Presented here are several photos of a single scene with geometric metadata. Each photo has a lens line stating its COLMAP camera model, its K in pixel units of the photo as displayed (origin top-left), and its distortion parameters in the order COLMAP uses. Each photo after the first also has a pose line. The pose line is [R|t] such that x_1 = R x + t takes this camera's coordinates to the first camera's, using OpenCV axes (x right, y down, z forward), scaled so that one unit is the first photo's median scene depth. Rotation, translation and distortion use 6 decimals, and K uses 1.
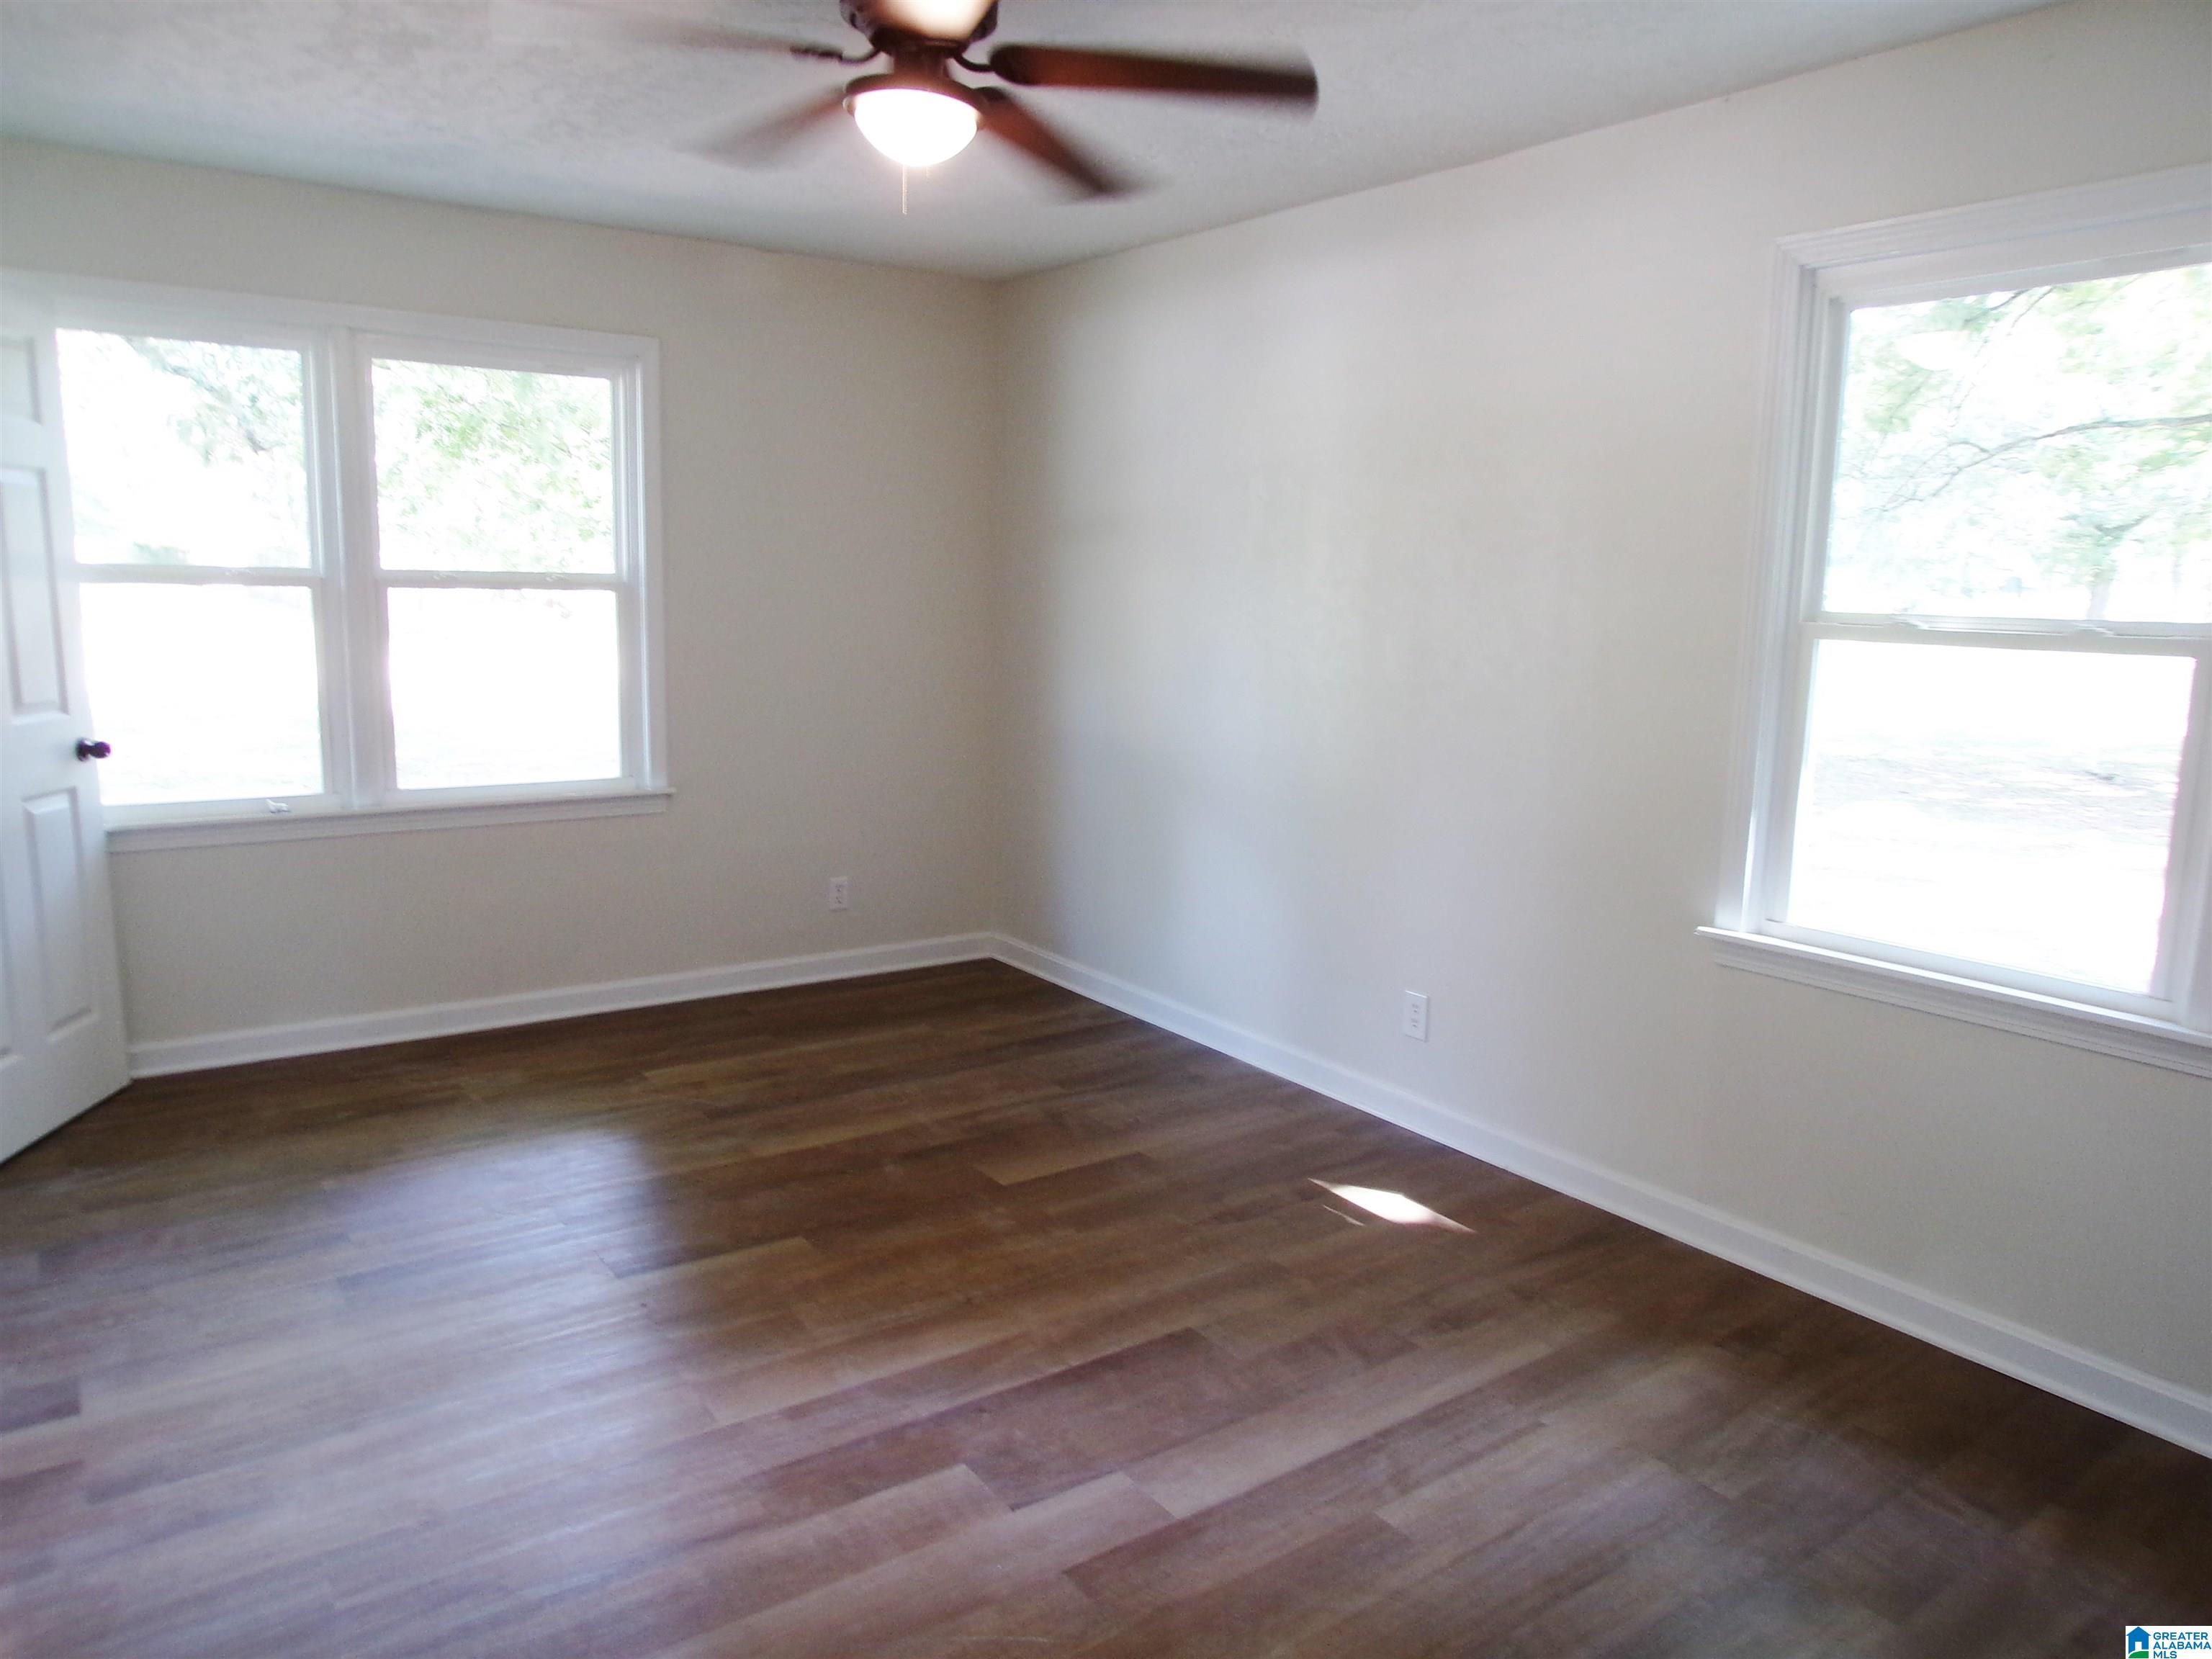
lens RADIAL K [[1482.8, 0, 1107.3], [0, 1482.8, 819.1], [0, 0, 1]] dist [-0.048052, 0.022652]
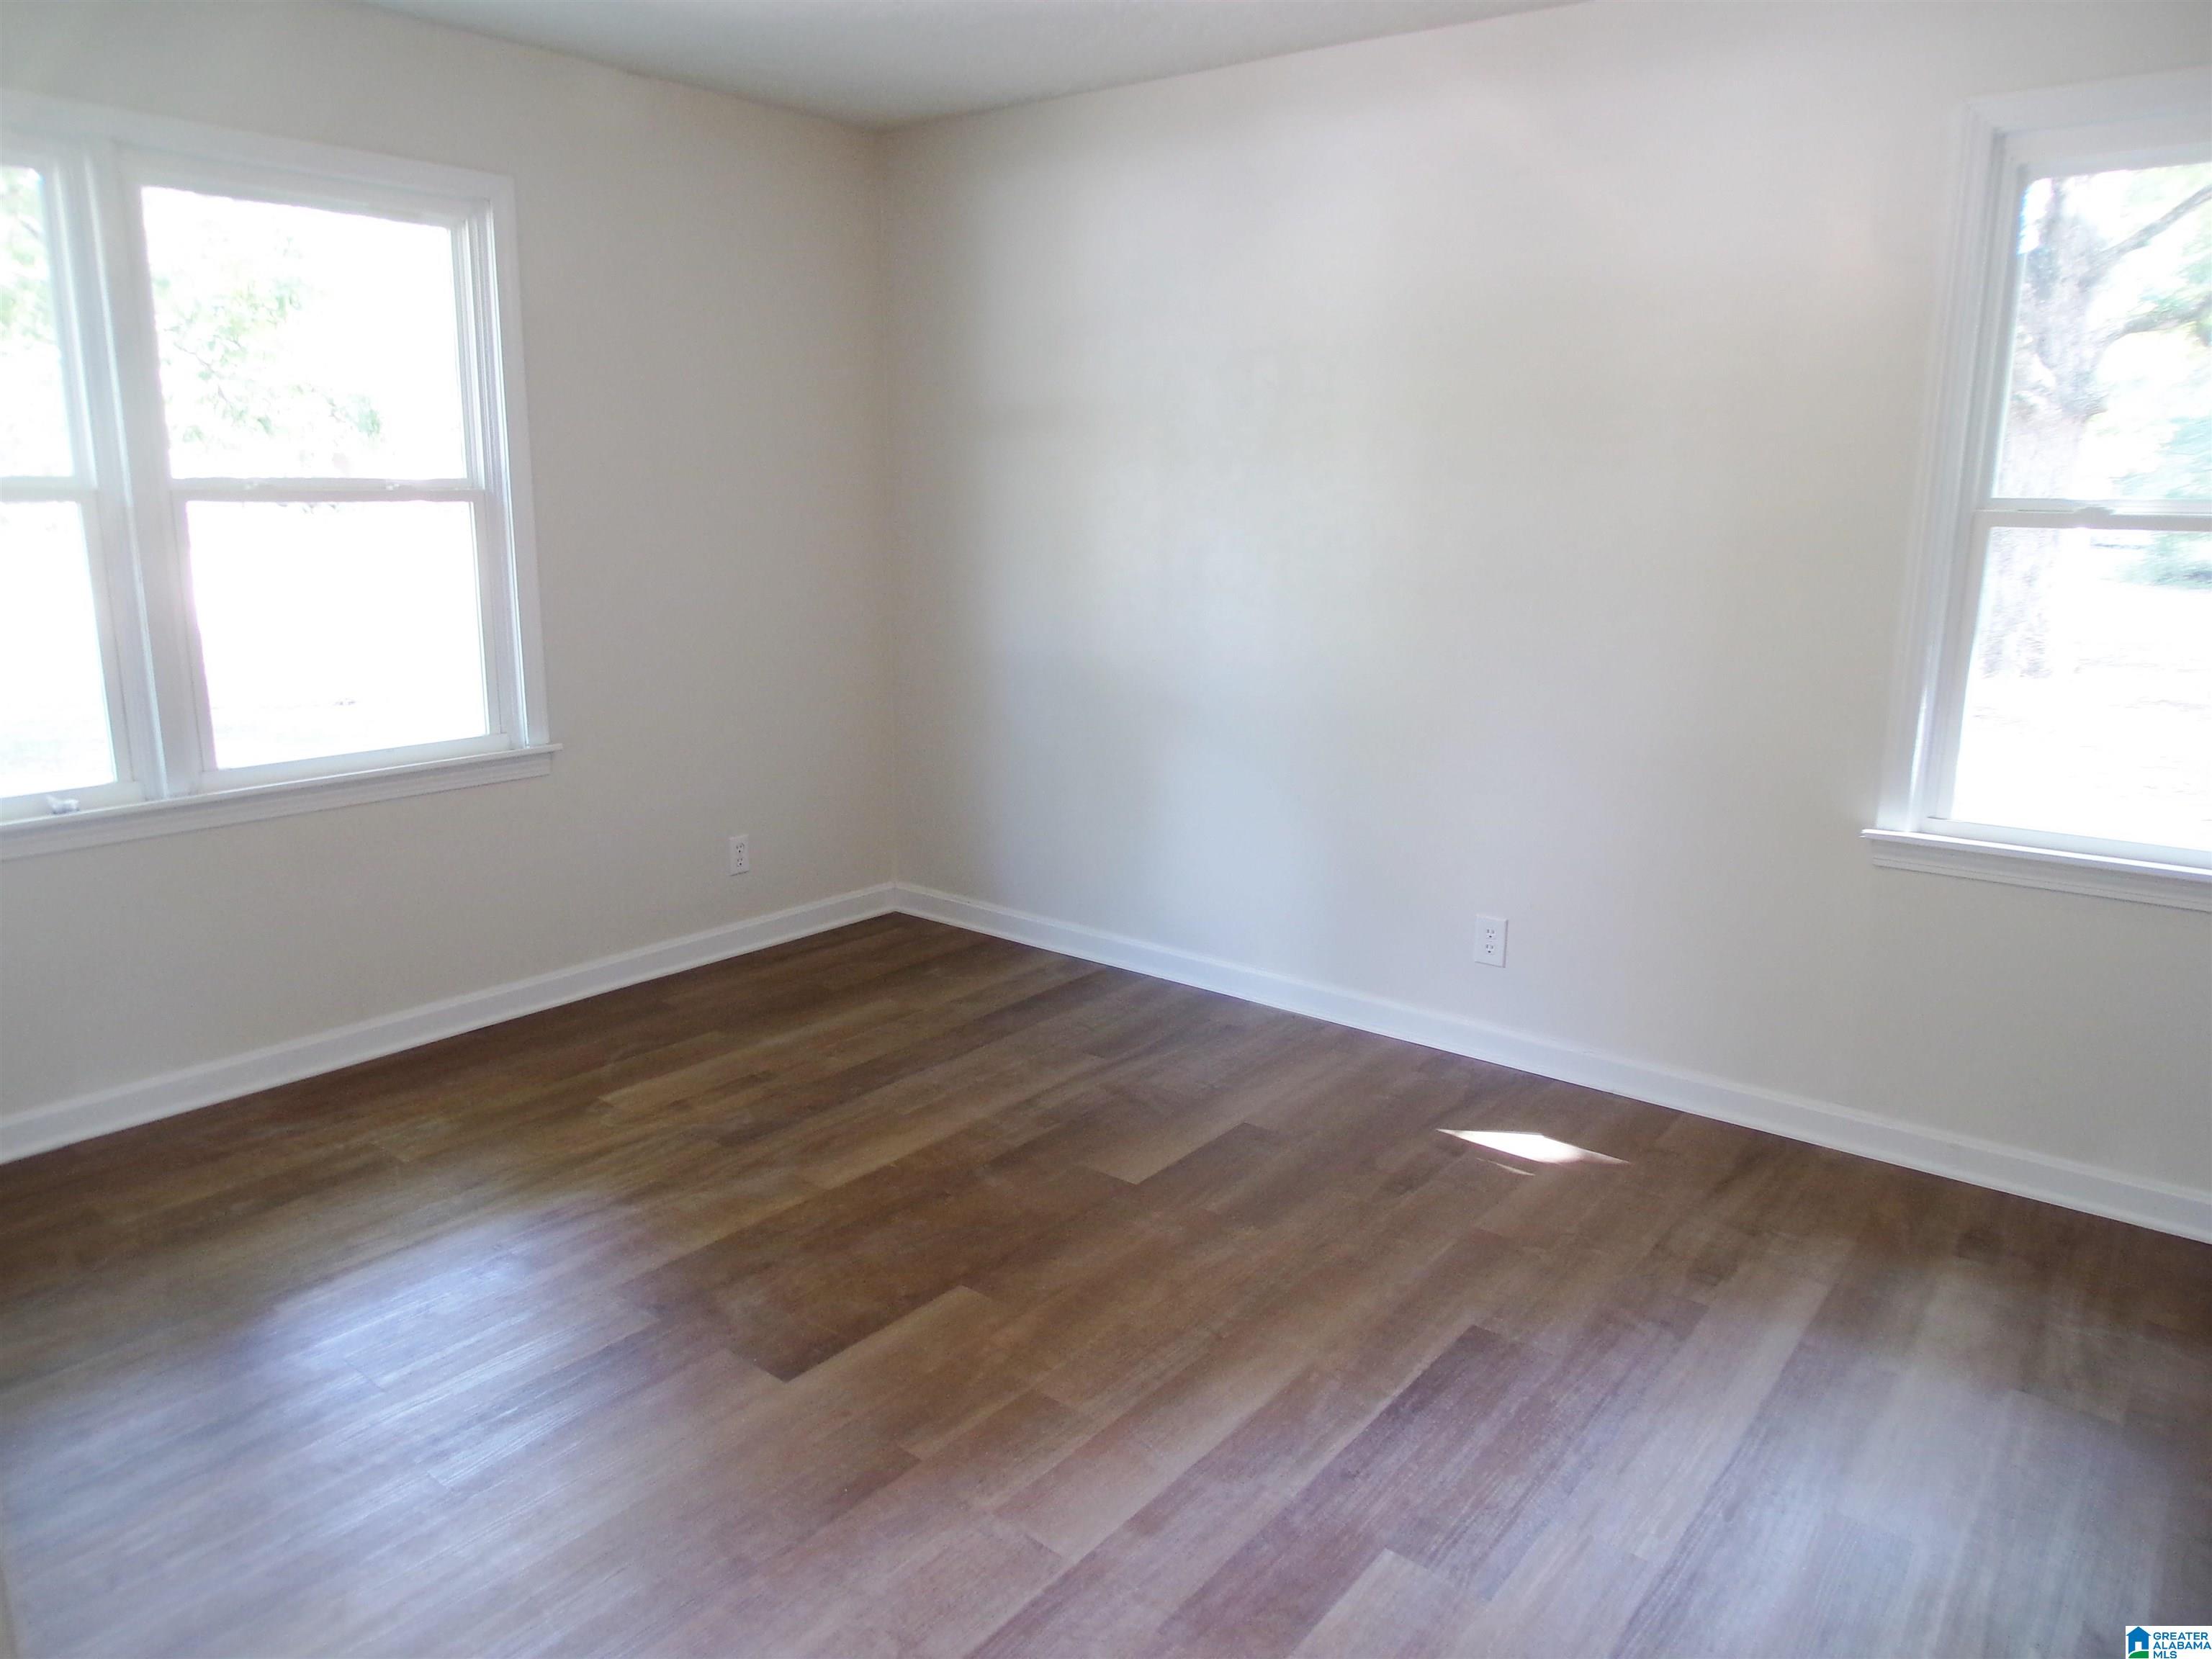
lens RADIAL K [[1482.8, 0, 1097.0], [0, 1482.8, 823.5], [0, 0, 1]] dist [-0.048052, 0.022652]
pose [[0.962783, -0.073614, 0.260056, -0.344490], [0.056834, 0.995822, 0.071473, -0.029201], [-0.264231, -0.054033, 0.962945, 0.210946]]
